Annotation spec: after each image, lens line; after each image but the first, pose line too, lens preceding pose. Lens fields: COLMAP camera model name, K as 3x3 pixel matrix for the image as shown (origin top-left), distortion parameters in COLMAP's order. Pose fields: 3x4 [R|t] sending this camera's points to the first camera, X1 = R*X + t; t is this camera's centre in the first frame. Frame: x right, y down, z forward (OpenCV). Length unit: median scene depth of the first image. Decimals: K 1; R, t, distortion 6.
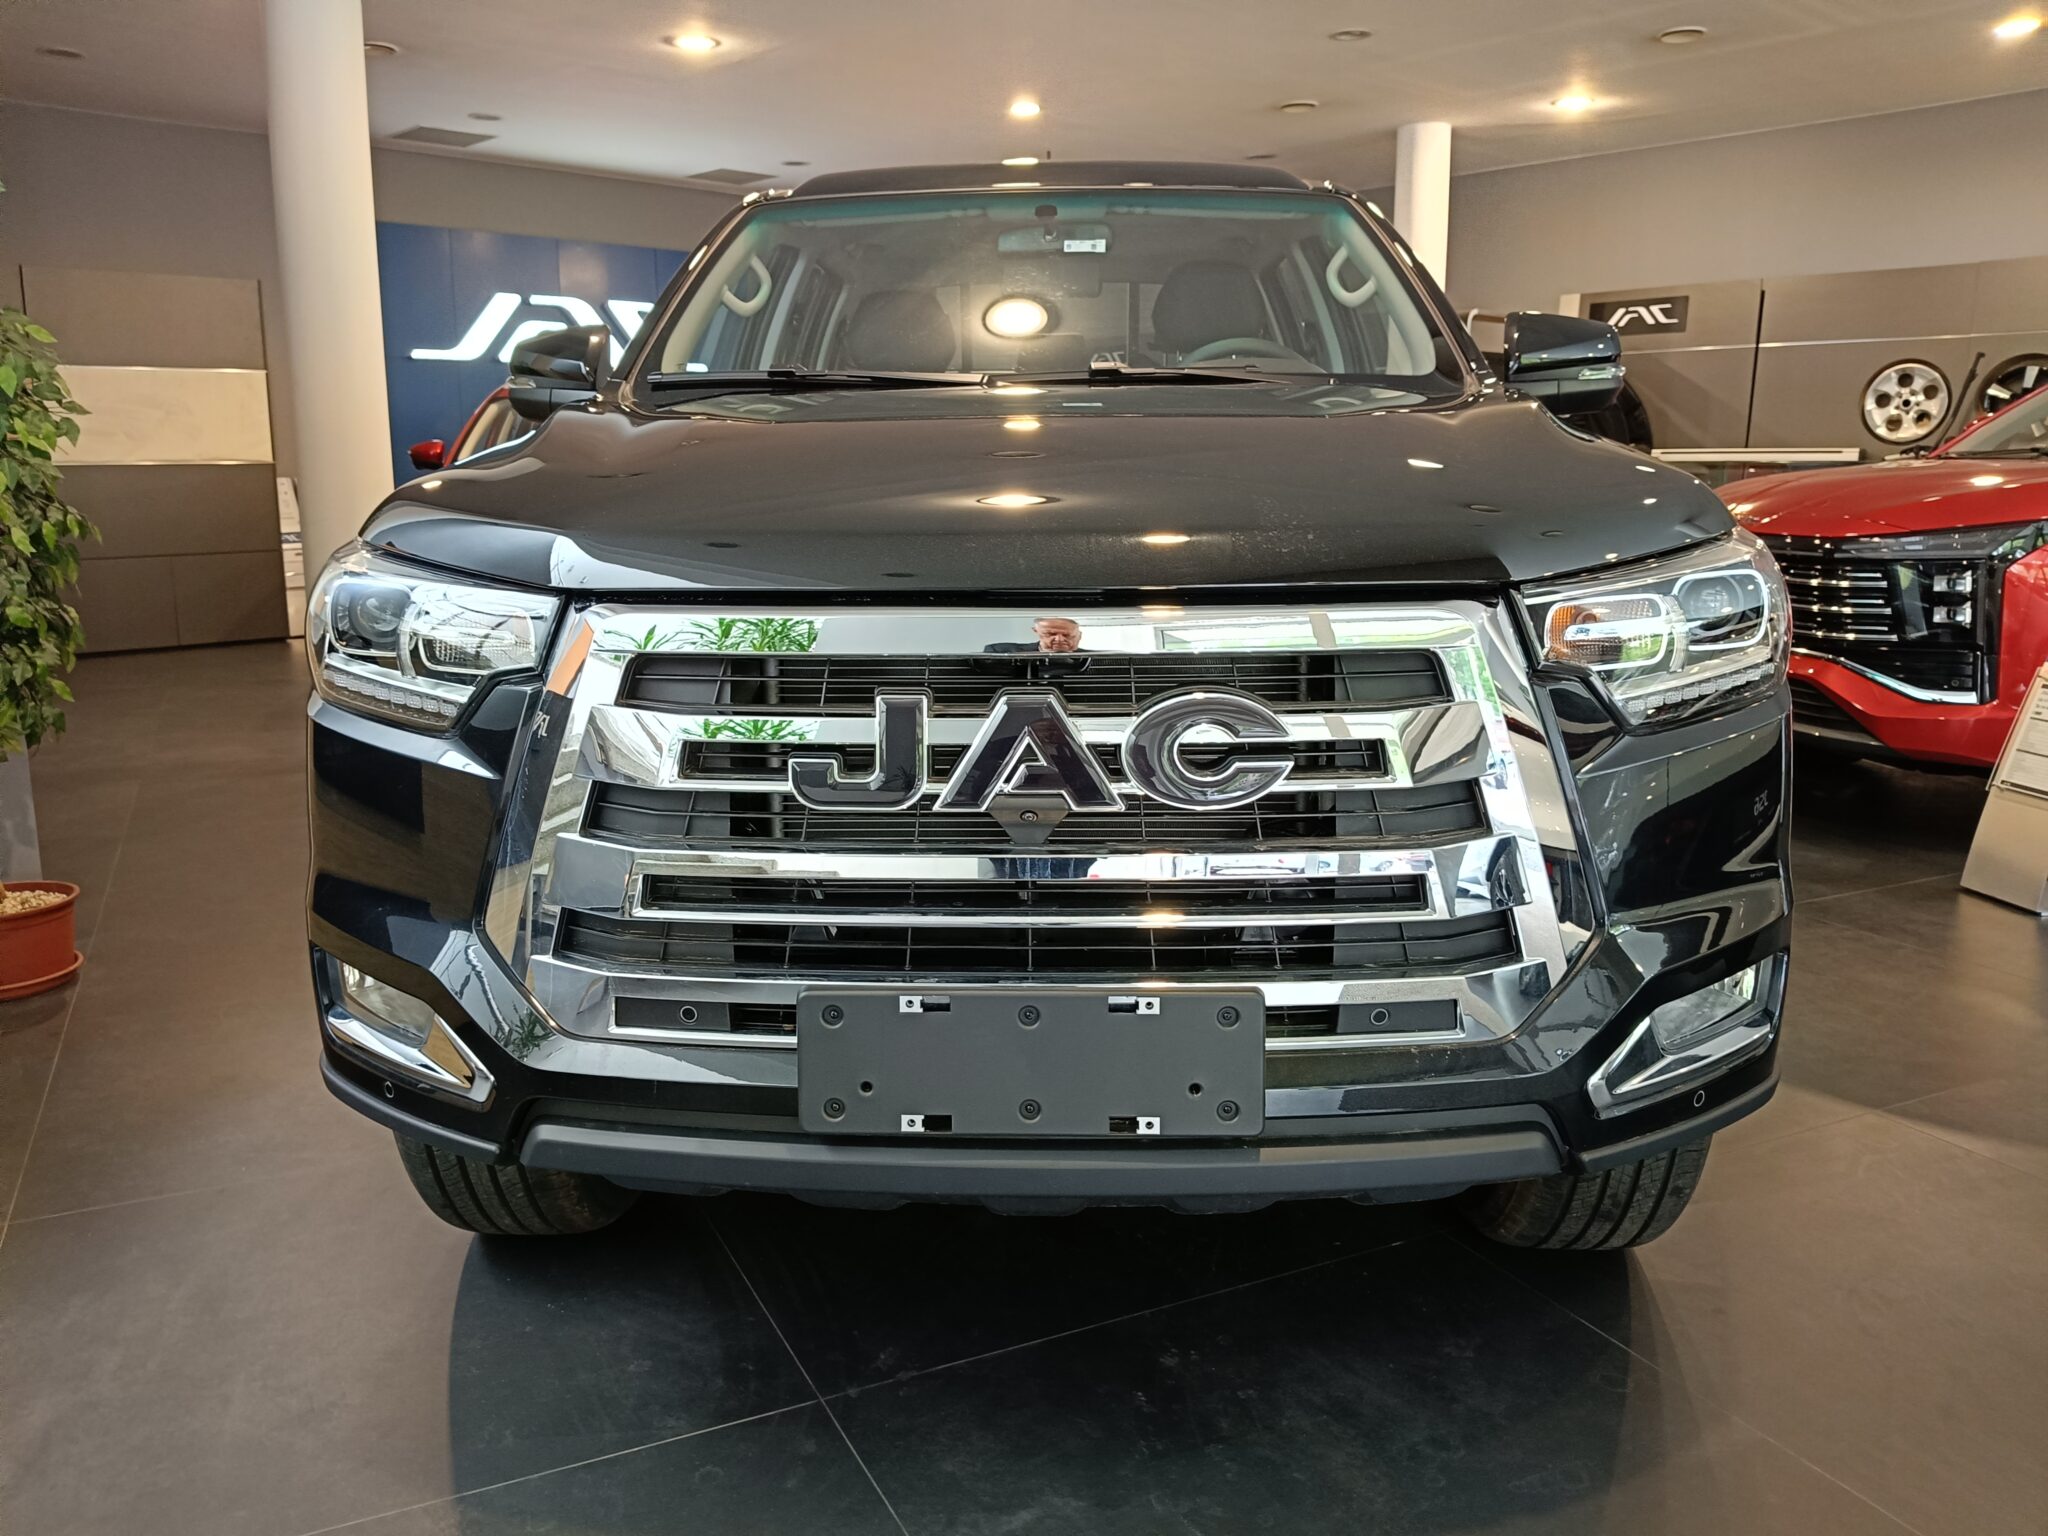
lens RADIAL K [[1559.8, 0, 1039.2], [0, 1559.8, 775.7], [0, 0, 1]] dist [-0.003251, -0.044347]
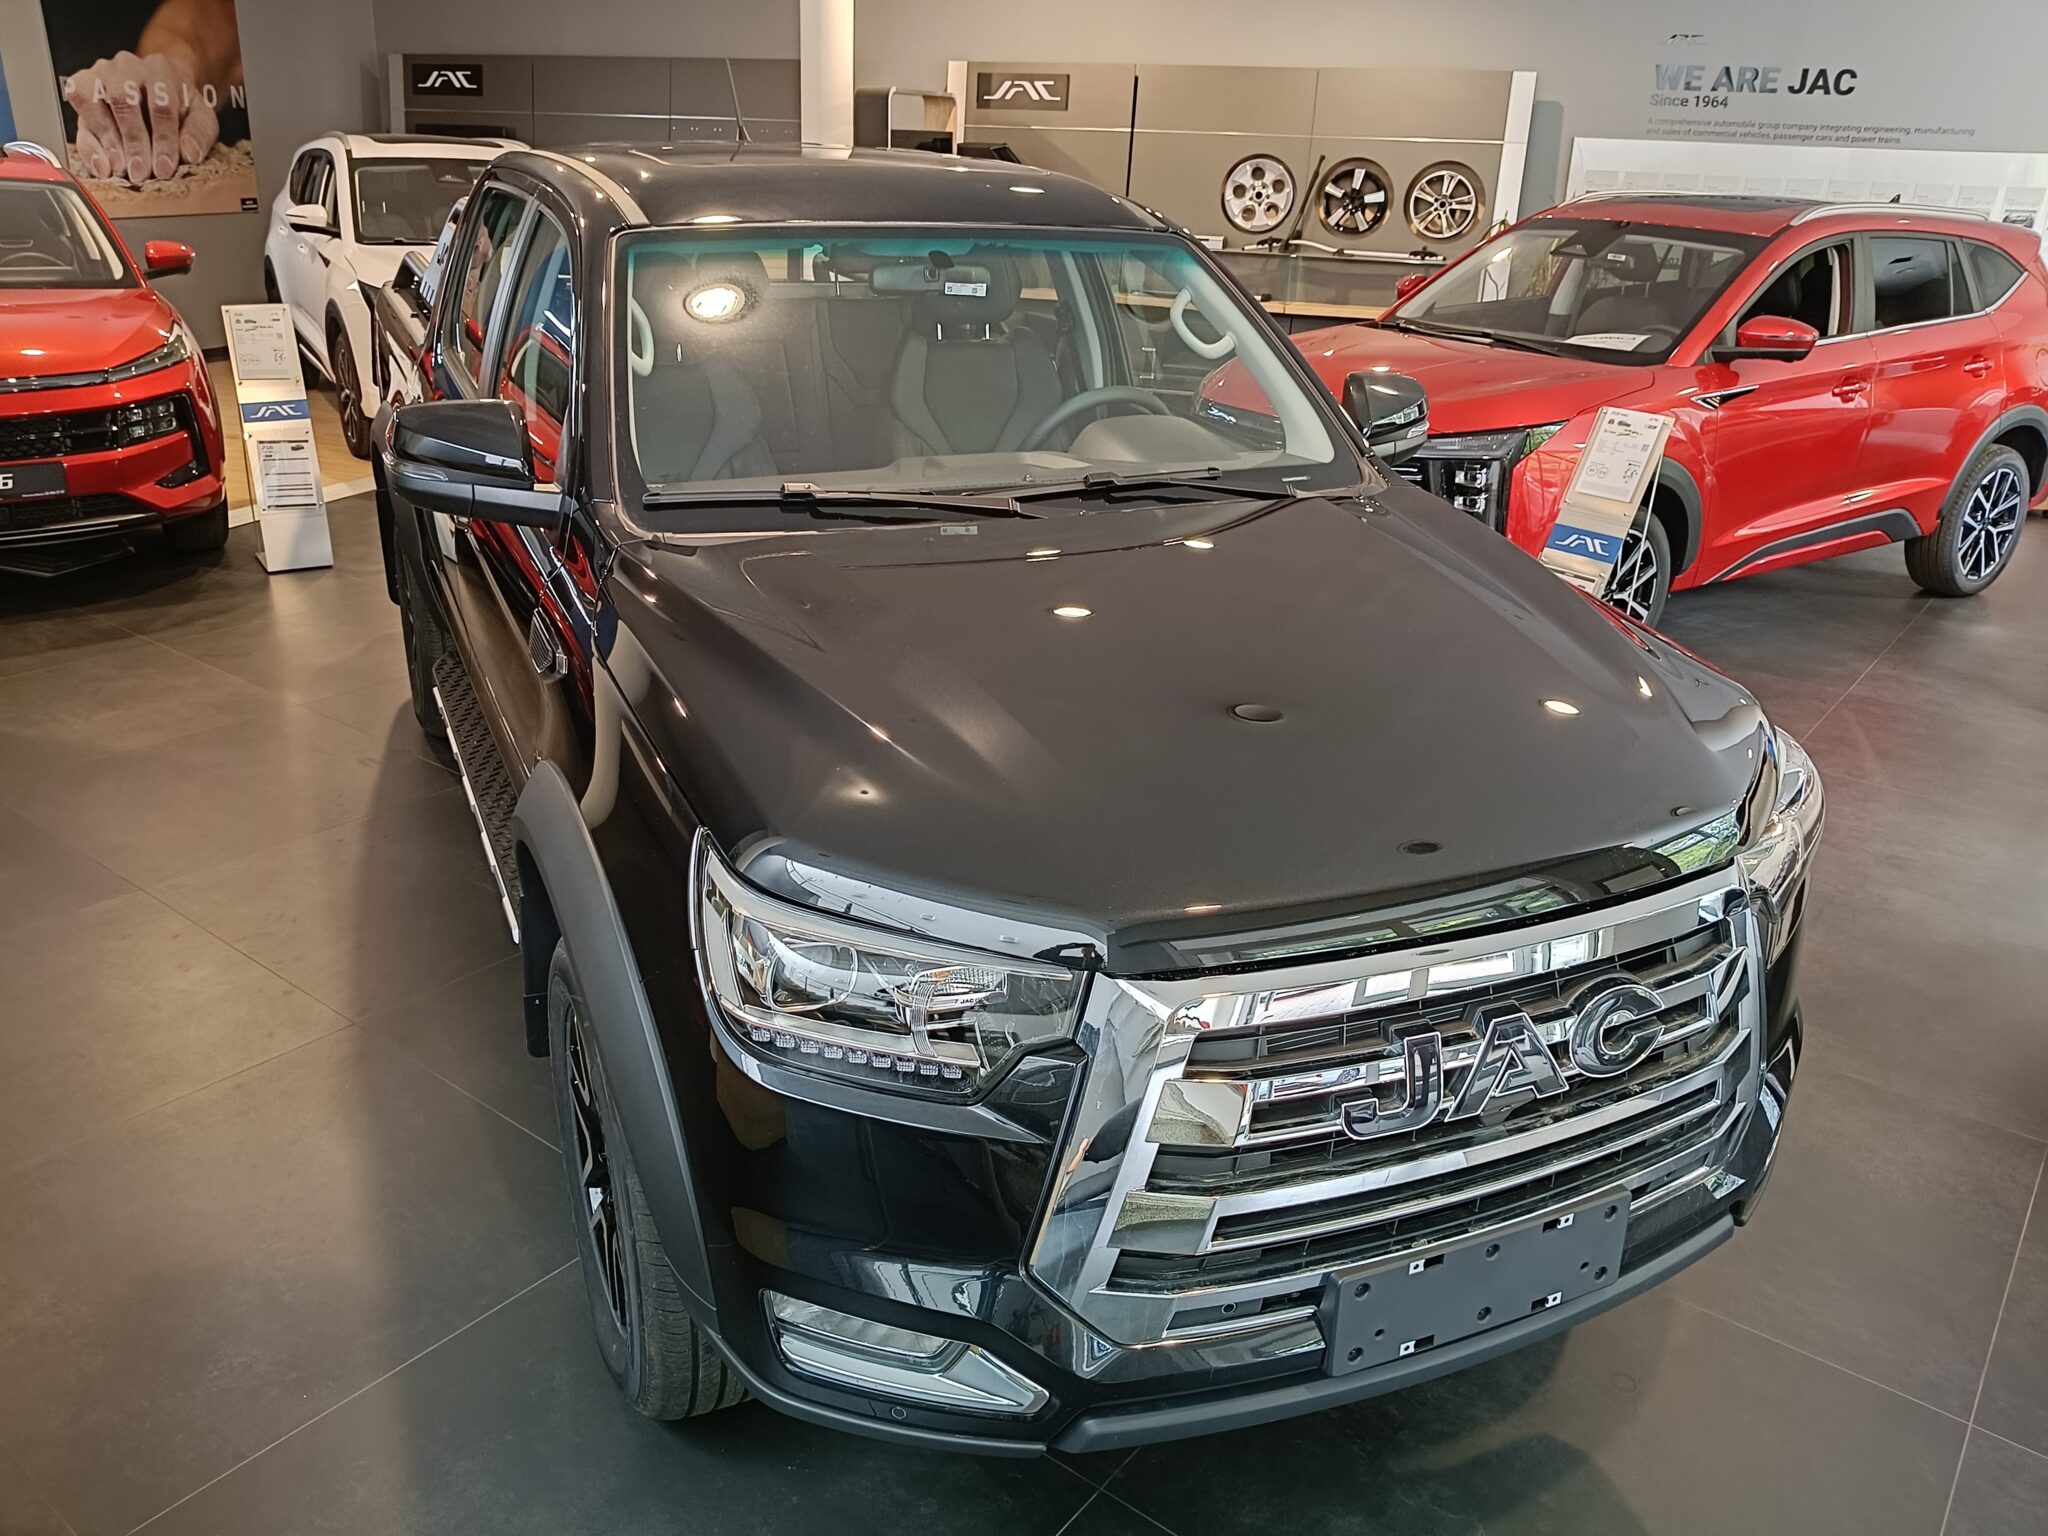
lens RADIAL K [[1559.8, 0, 1009.3], [0, 1559.8, 759.5], [0, 0, 1]] dist [-0.003251, -0.044347]
pose [[0.898492, -0.126860, 0.420259, -0.132323], [0.043818, 0.978471, 0.201681, -0.080165], [-0.436797, -0.162794, 0.884707, 0.017985]]
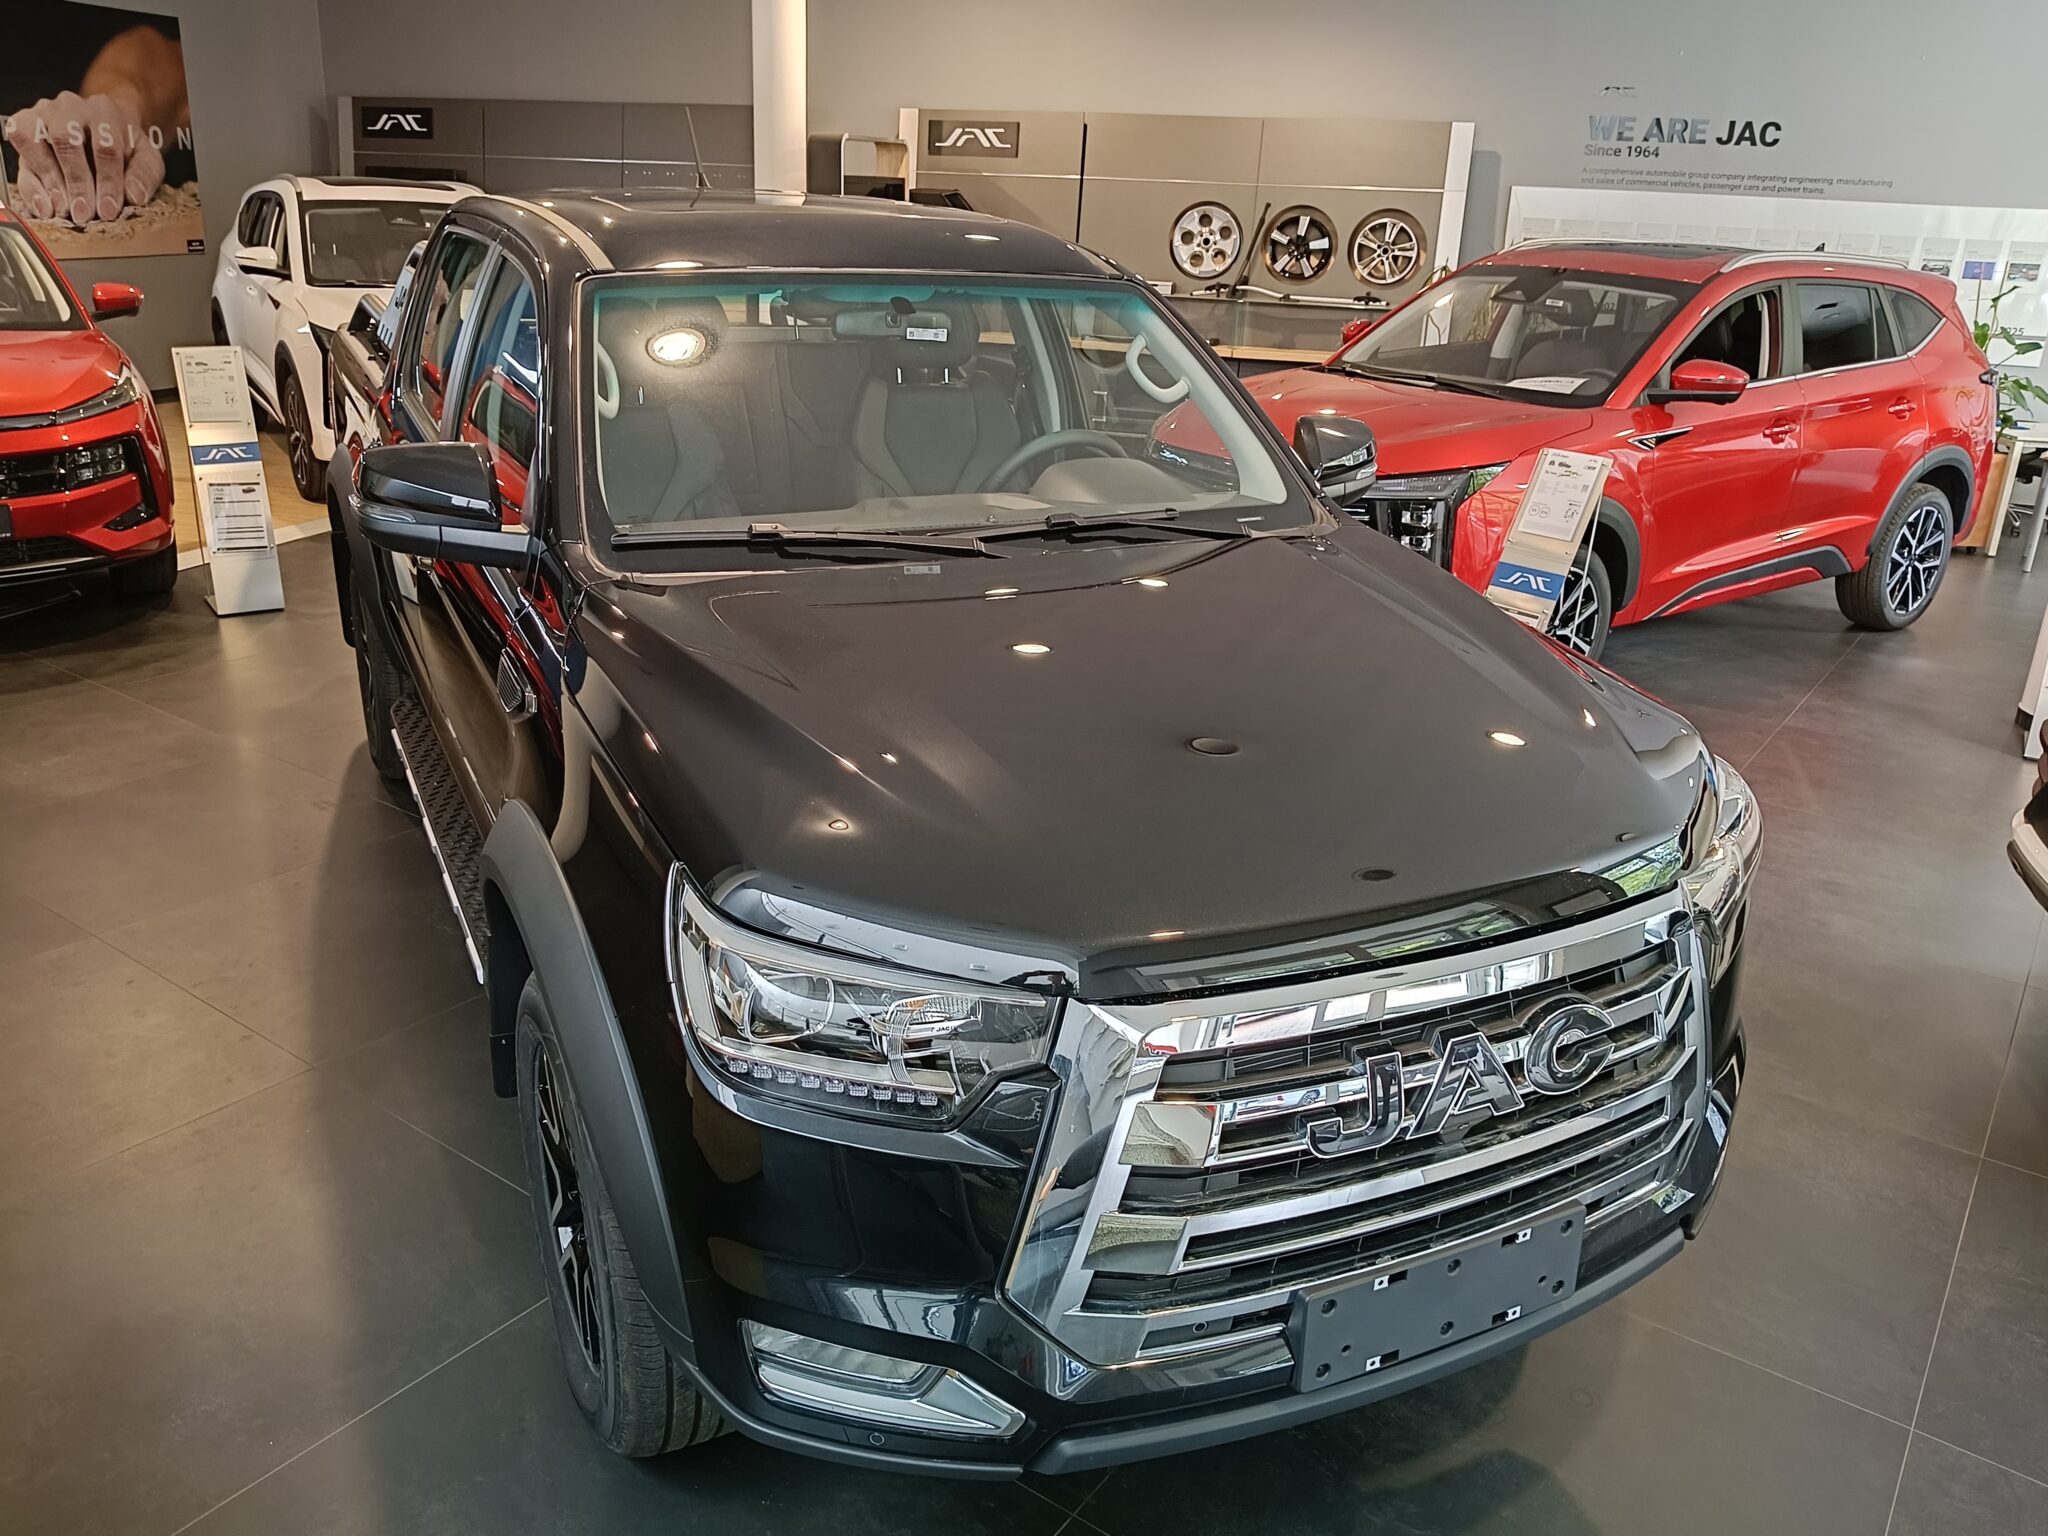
lens RADIAL K [[1559.8, 0, 1029.9], [0, 1559.8, 760.9], [0, 0, 1]] dist [-0.003251, -0.044347]
pose [[0.878436, -0.124261, 0.461422, -0.136288], [0.044743, 0.982745, 0.179472, -0.080316], [-0.475761, -0.137009, 0.868838, 0.014620]]
